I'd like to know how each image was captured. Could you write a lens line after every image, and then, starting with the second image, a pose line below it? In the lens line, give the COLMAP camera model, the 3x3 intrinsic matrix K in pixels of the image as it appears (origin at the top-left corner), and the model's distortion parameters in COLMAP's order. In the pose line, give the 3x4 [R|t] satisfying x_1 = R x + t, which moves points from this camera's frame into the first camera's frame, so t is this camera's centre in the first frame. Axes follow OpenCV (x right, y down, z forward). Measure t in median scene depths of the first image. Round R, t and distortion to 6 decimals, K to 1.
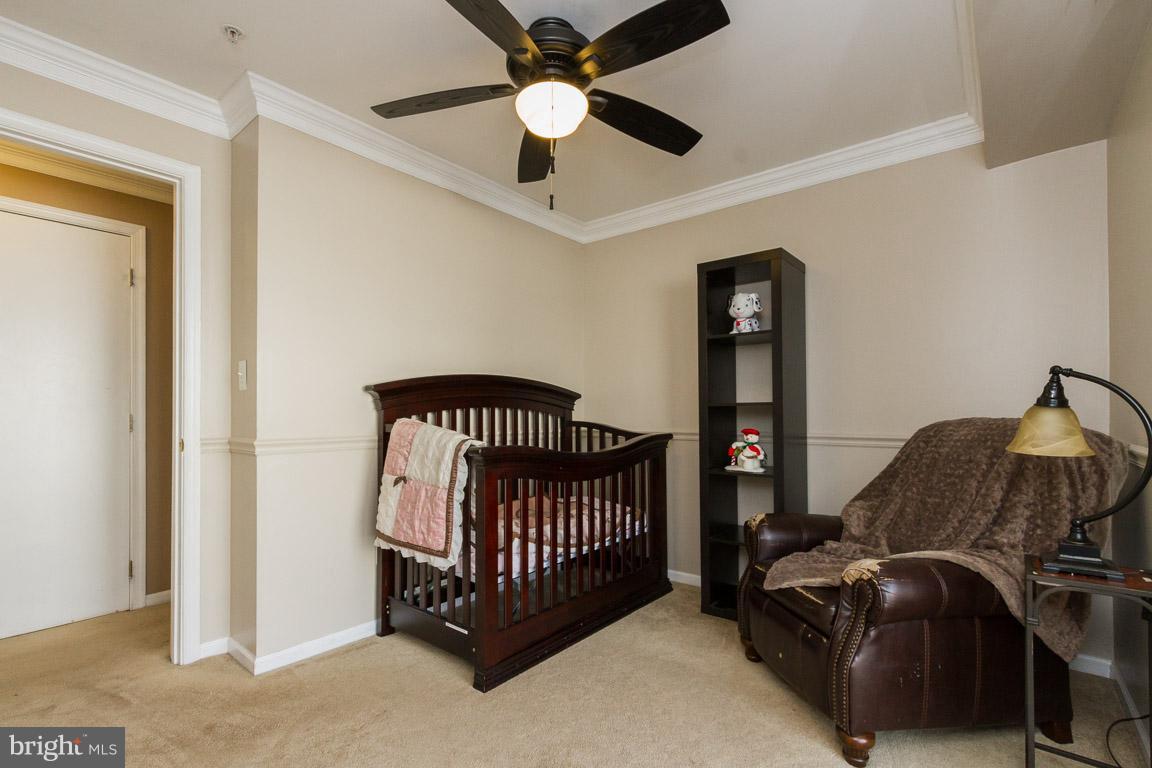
lens RADIAL K [[524.7, 0, 576.2], [0, 524.7, 400.3], [0, 0, 1]] dist [0.001308, -0.000553]
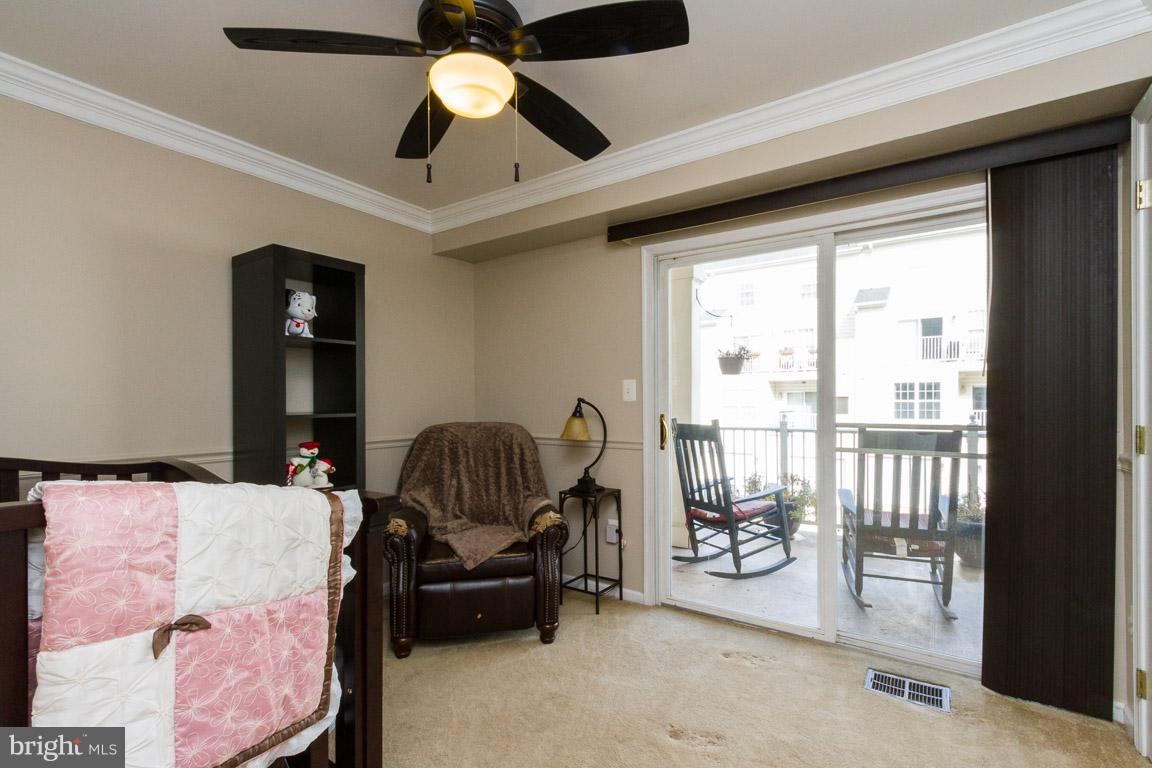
lens RADIAL K [[524.7, 0, 576.2], [0, 524.7, 400.3], [0, 0, 1]] dist [0.001308, -0.000553]
pose [[-0.061862, 0.001040, 0.998084, -0.853398], [-0.023504, 0.999721, -0.002499, -0.035002], [-0.997808, -0.023613, -0.061820, 0.819461]]
